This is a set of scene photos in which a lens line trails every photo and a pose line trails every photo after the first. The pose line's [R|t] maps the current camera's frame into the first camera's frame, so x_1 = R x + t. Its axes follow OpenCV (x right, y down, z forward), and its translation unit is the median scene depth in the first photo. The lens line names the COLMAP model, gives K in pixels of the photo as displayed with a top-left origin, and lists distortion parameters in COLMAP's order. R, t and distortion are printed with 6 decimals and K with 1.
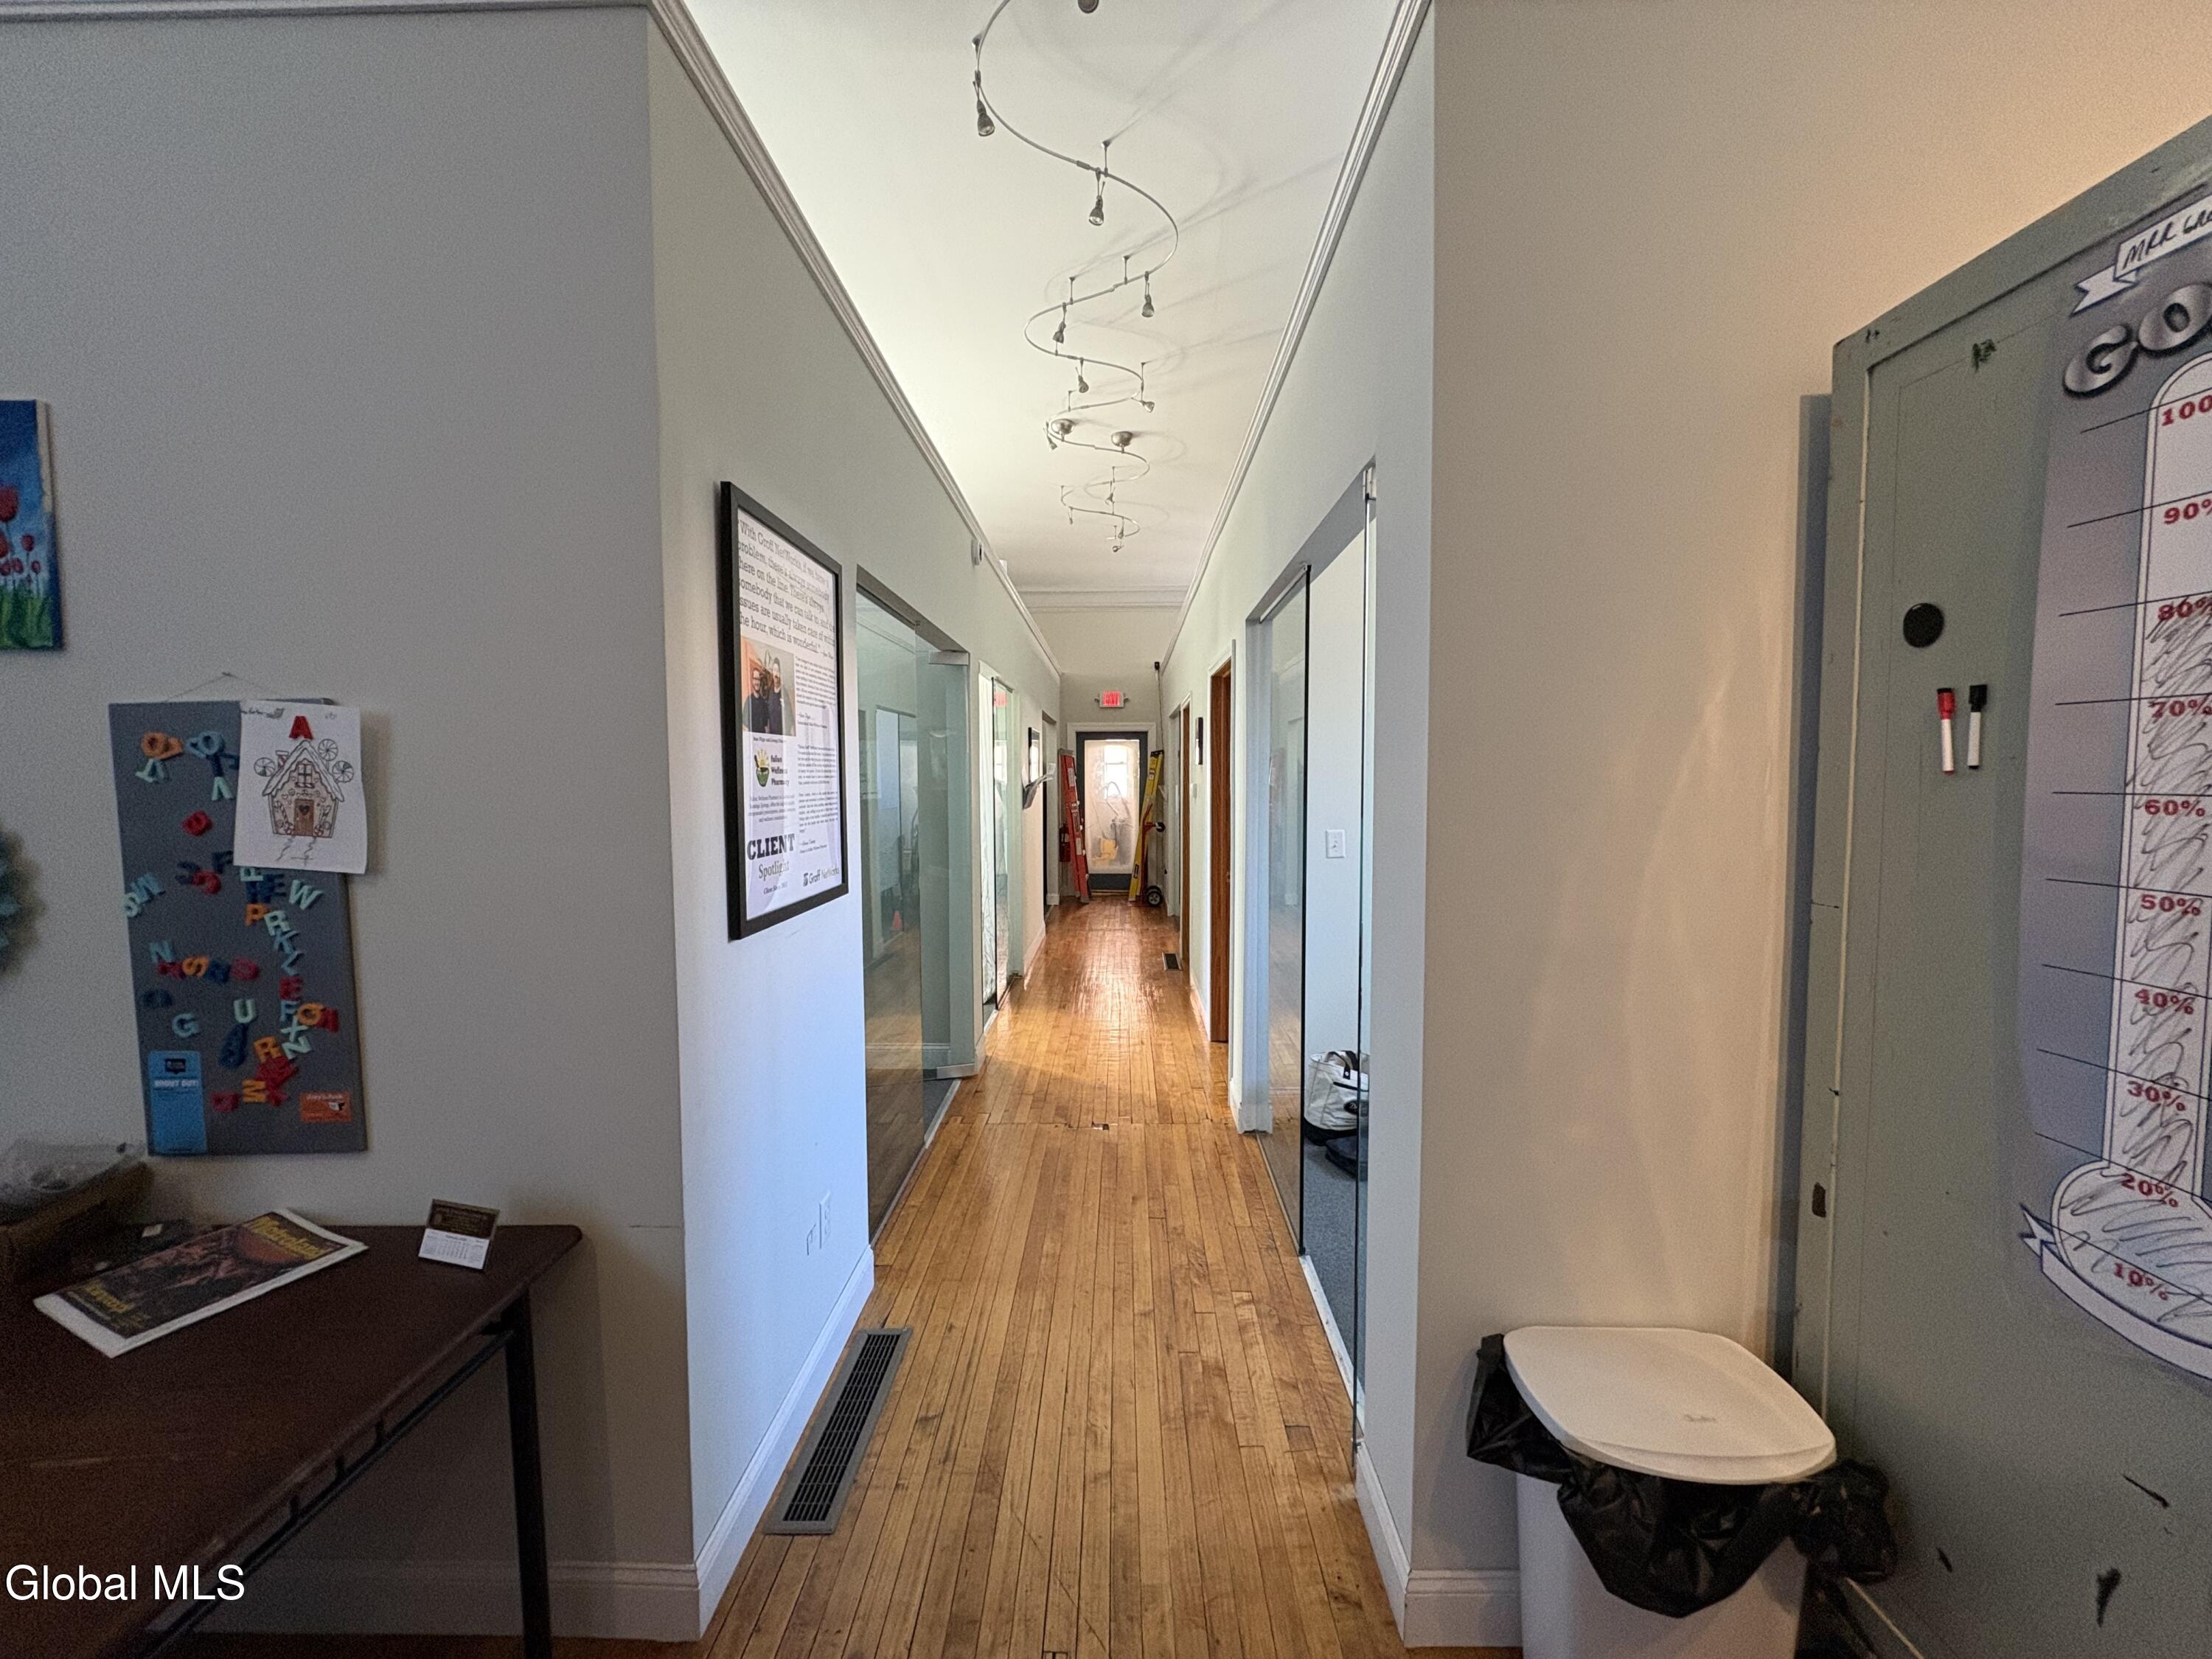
lens RADIAL K [[879.3, 0, 1106.0], [0, 879.3, 829.5], [0, 0, 1]] dist [0.000412, 0.000190]
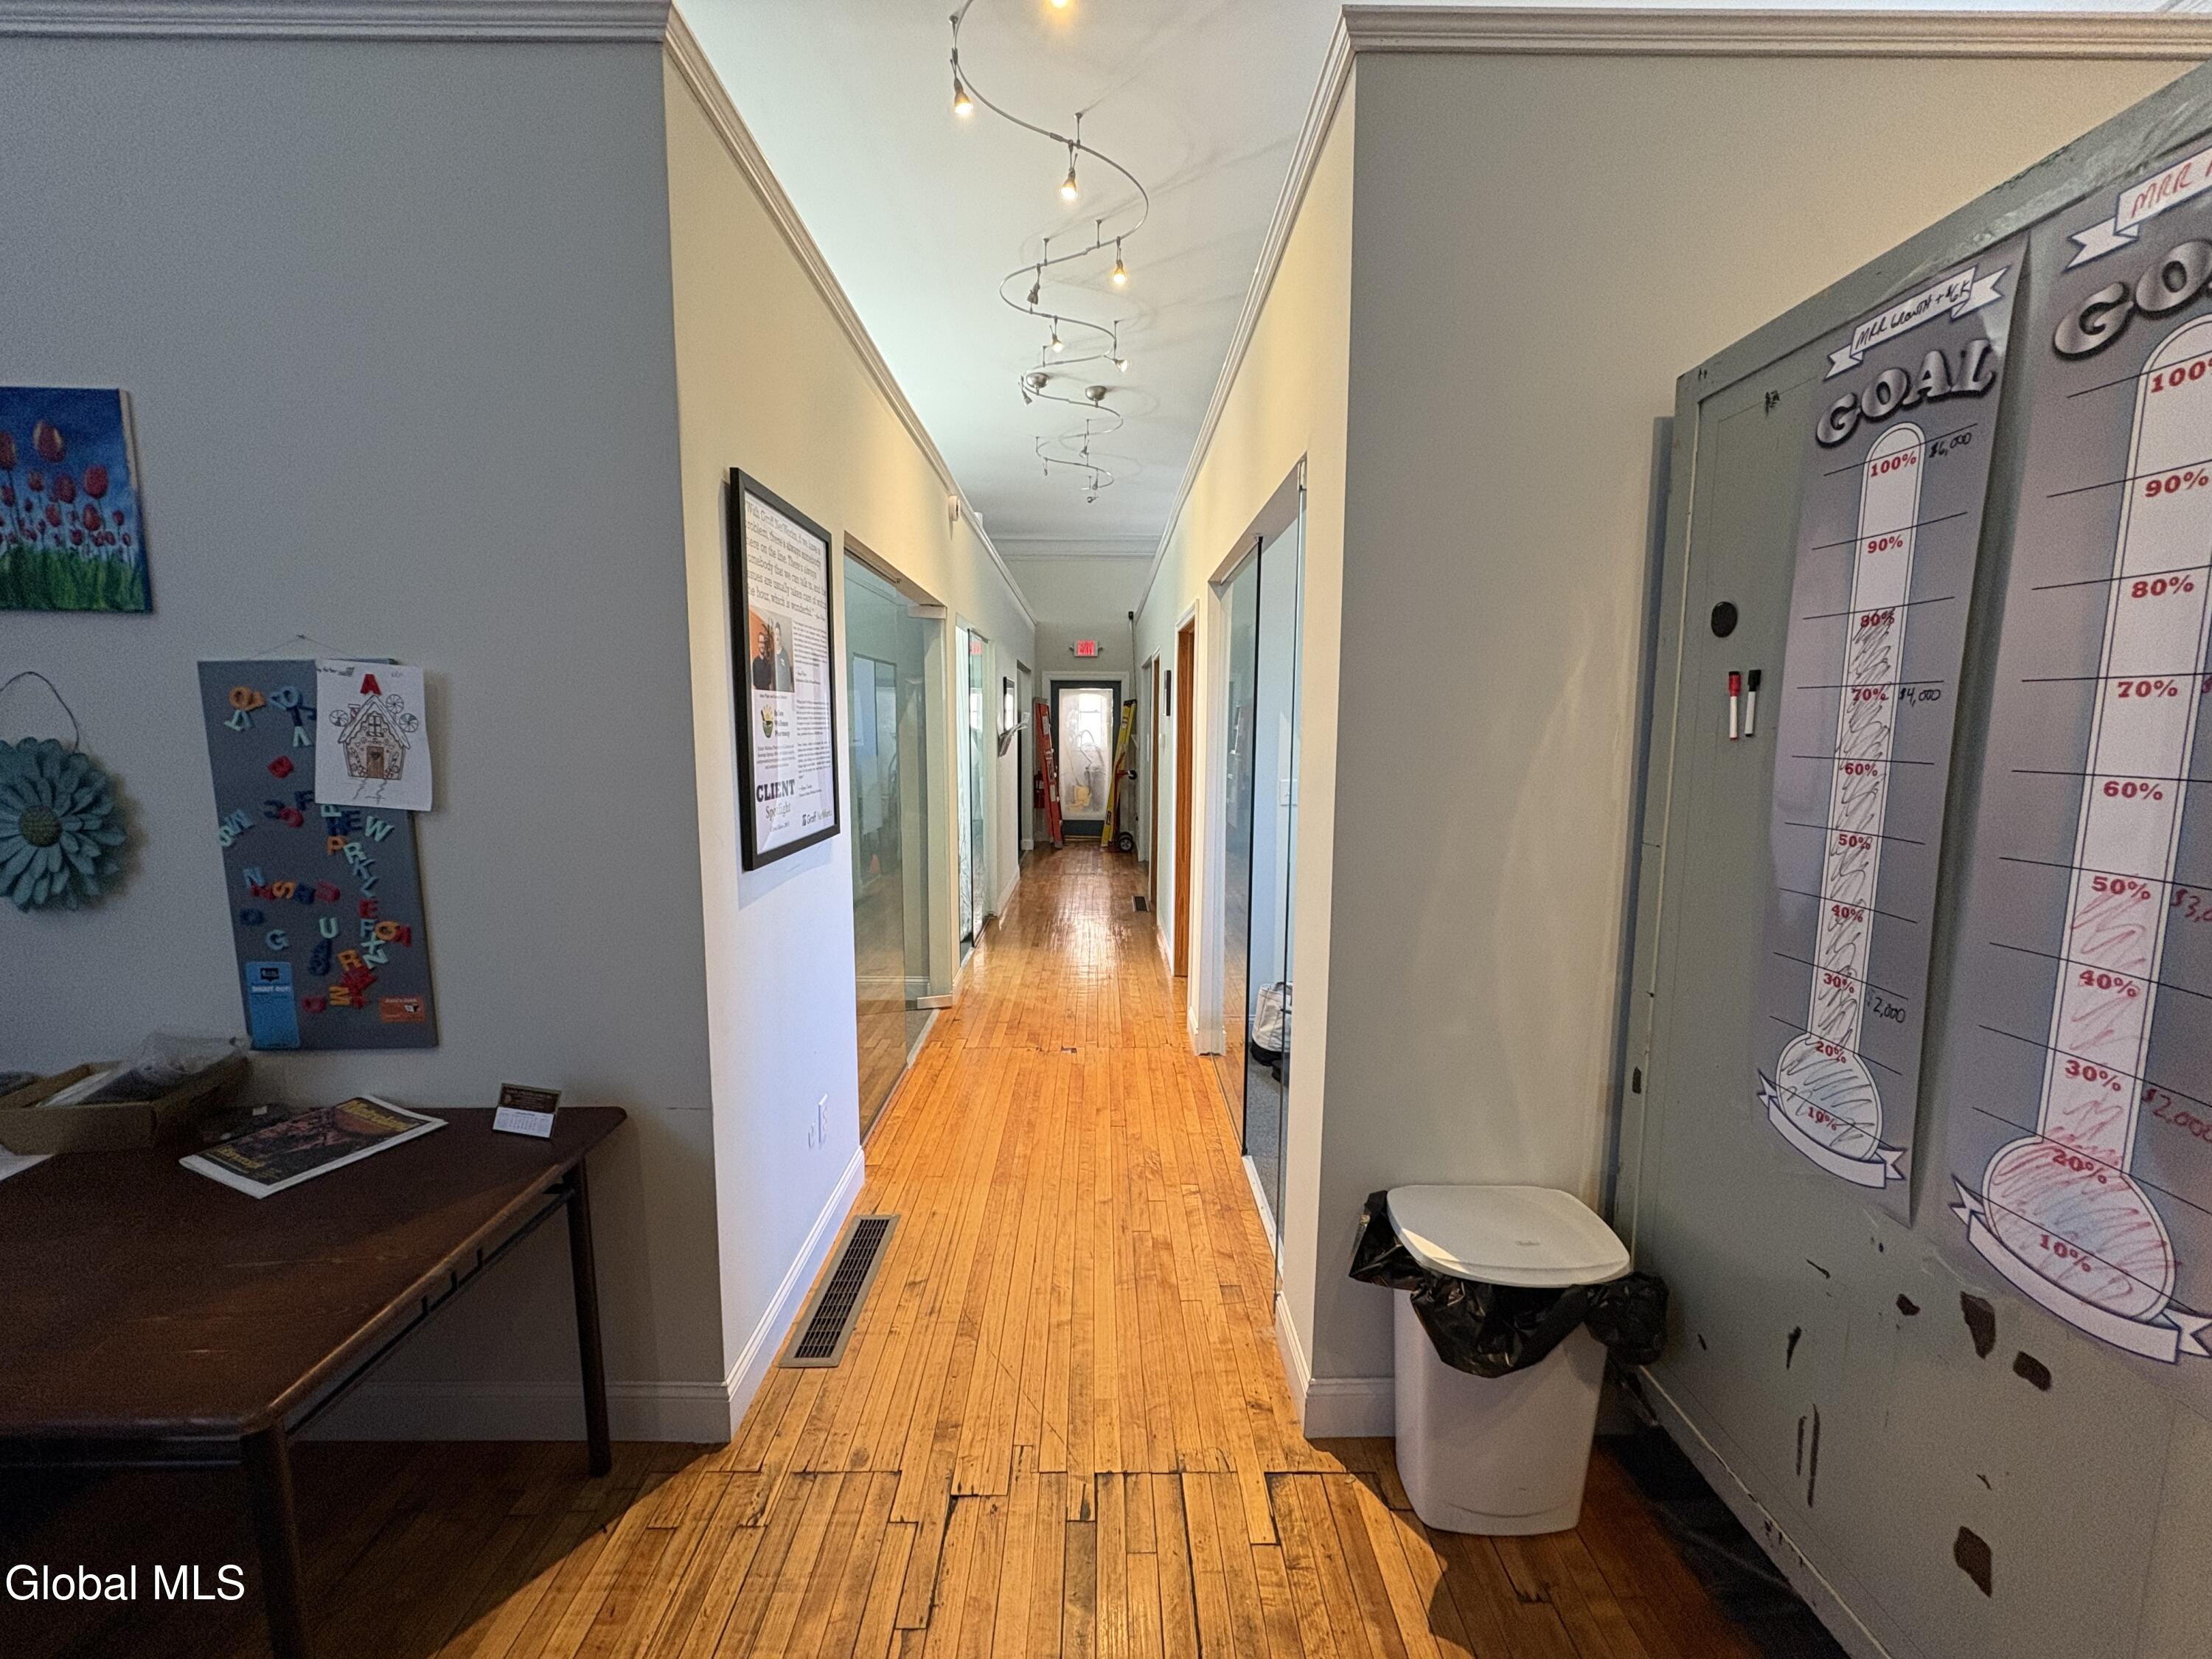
lens RADIAL K [[879.3, 0, 1106.0], [0, 879.3, 829.5], [0, 0, 1]] dist [0.000412, 0.000190]
pose [[0.999588, 0.006531, 0.027950, 0.017680], [-0.008195, 0.998174, 0.059844, -0.002266], [-0.027508, -0.060048, 0.997816, -0.175241]]
